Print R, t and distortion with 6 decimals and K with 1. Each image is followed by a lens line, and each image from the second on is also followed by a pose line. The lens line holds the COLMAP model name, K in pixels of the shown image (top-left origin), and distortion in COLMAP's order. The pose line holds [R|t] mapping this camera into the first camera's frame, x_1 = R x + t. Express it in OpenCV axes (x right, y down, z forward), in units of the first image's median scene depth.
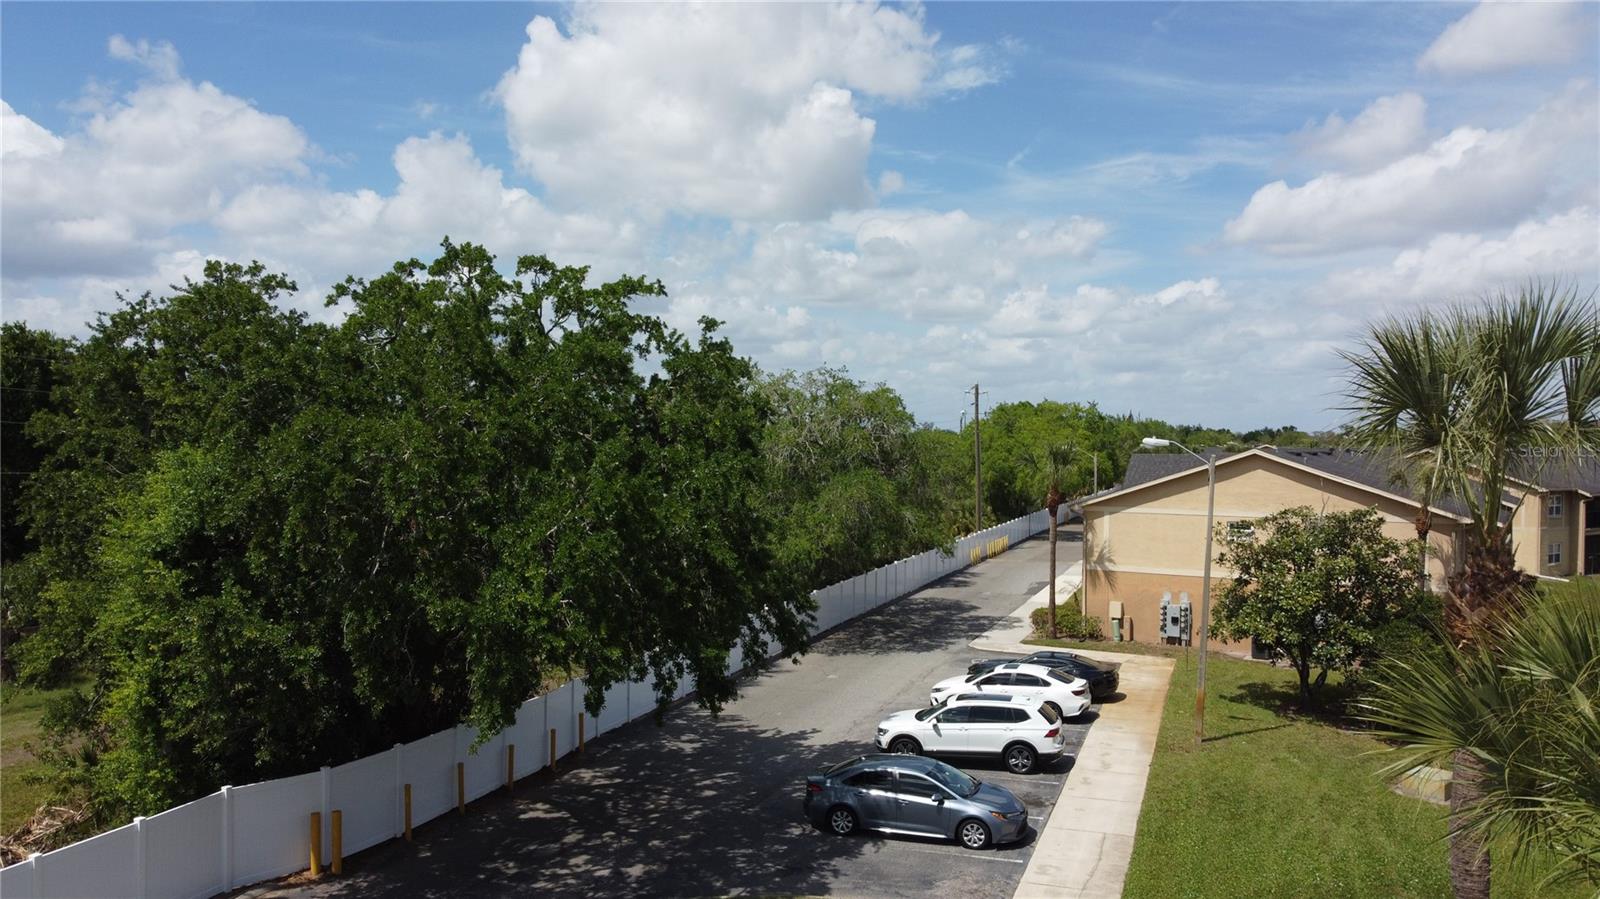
lens RADIAL K [[1230.9, 0, 791.3], [0, 1230.9, 442.7], [0, 0, 1]] dist [0.003836, -0.002565]
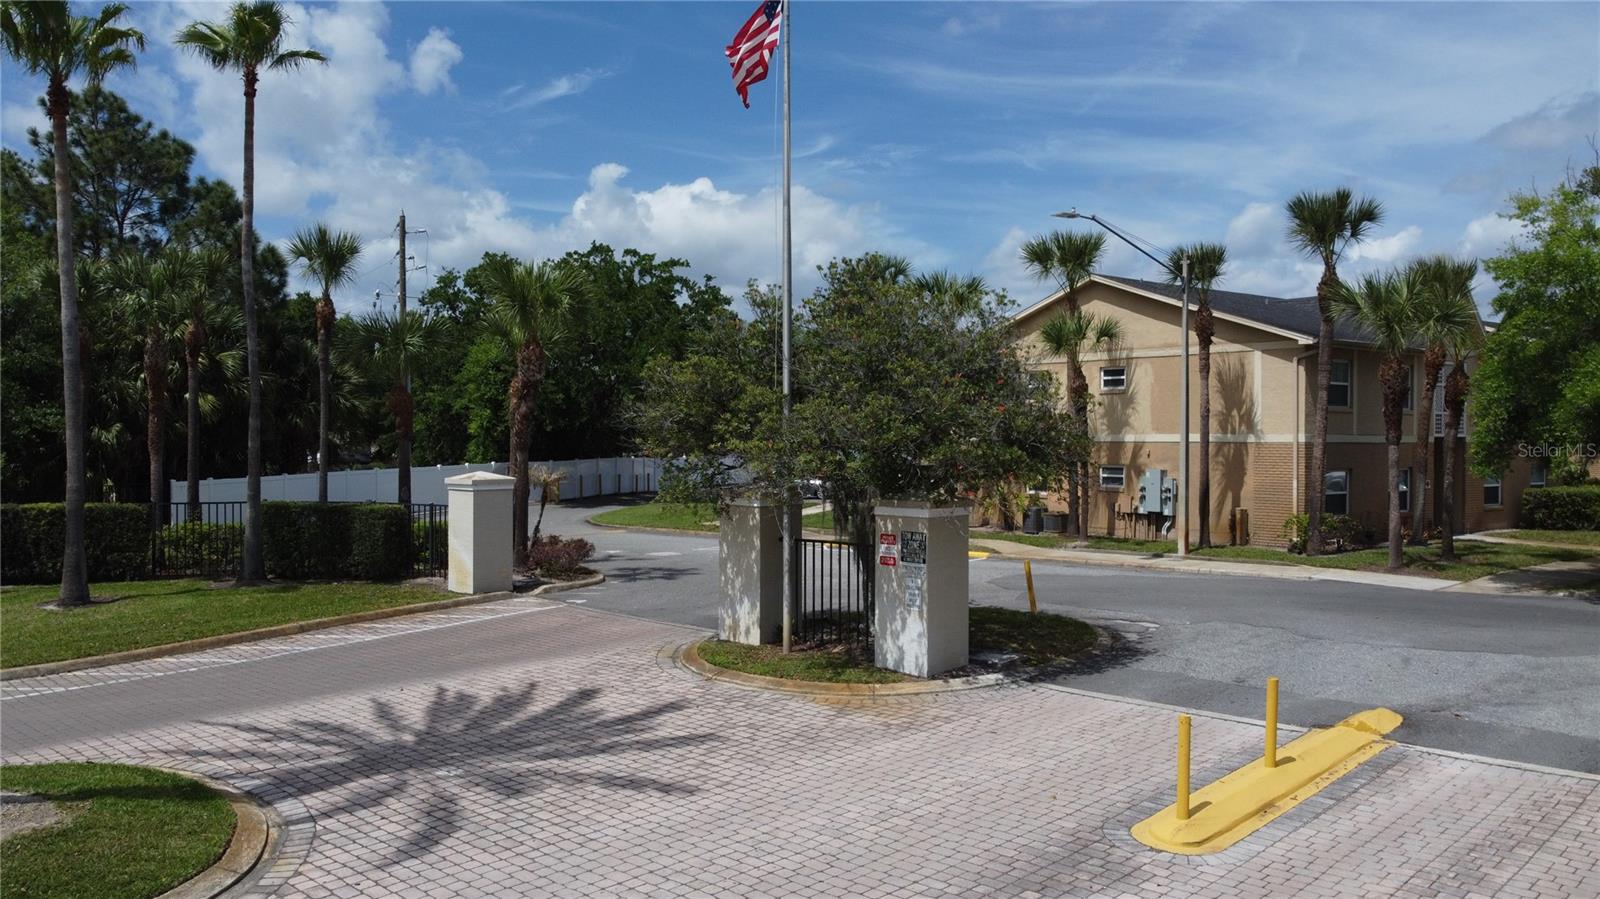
lens RADIAL K [[1230.9, 0, 797.6], [0, 1230.9, 459.4], [0, 0, 1]] dist [0.003836, -0.002565]
pose [[0.999984, -0.004660, -0.003173, 0.098085], [0.004705, 0.999885, 0.014446, 0.195775], [0.003105, -0.014460, 0.999891, -1.219935]]
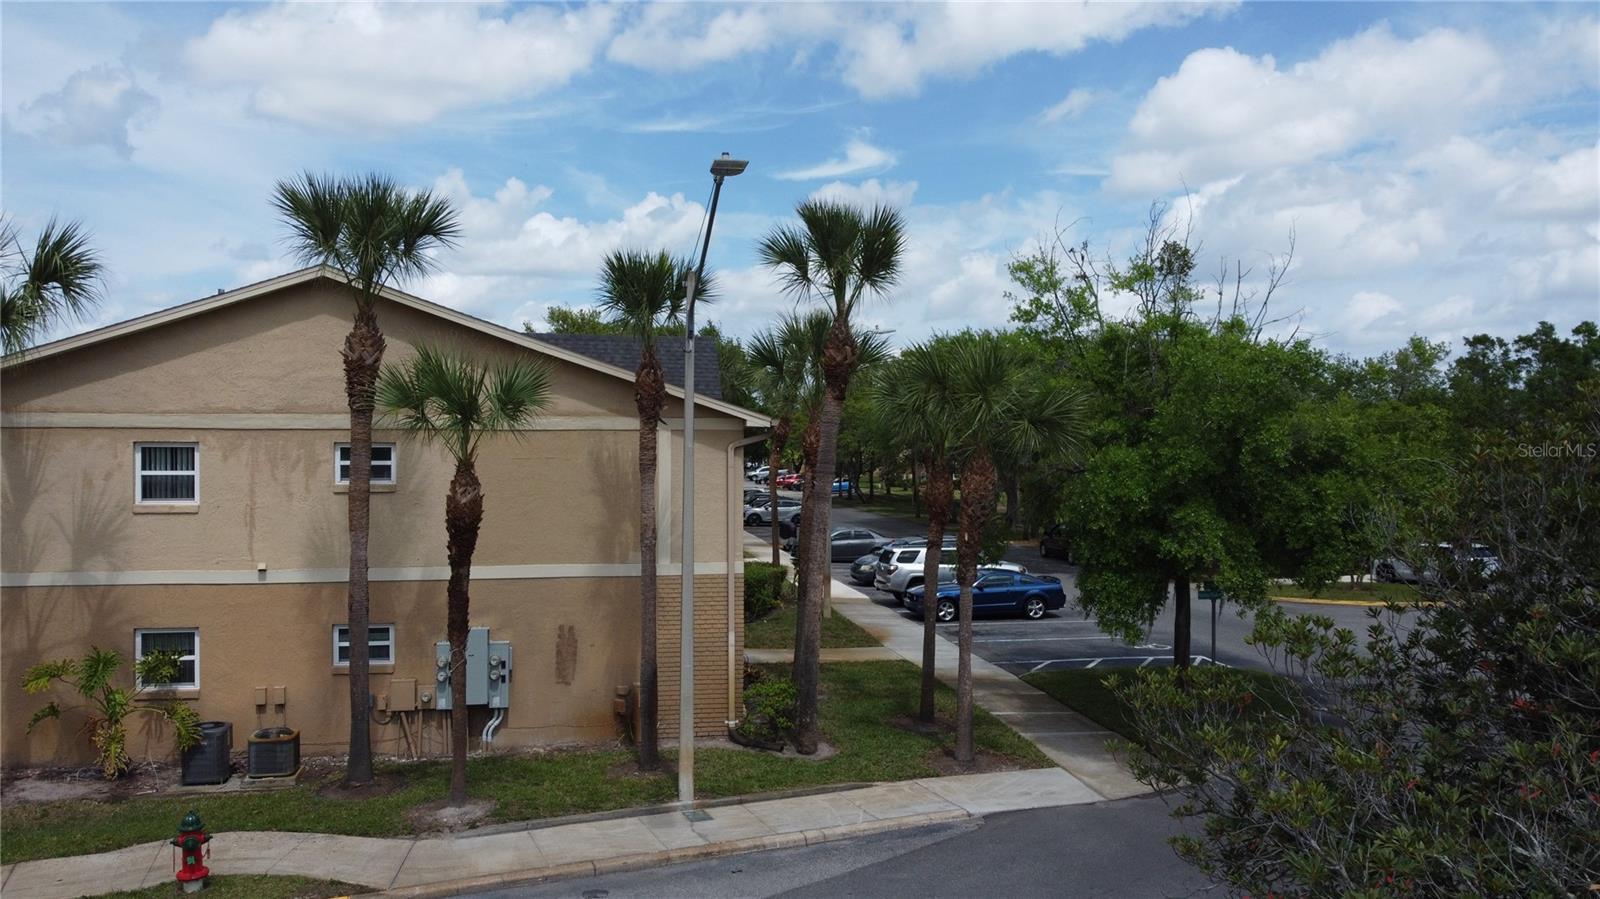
lens RADIAL K [[1230.9, 0, 800.1], [0, 1230.9, 473.9], [0, 0, 1]] dist [0.003836, -0.002565]
pose [[0.457718, -0.011168, 0.889027, -0.090680], [0.006258, 0.999937, 0.009339, 0.128406], [-0.889075, 0.001289, 0.457759, -0.423817]]
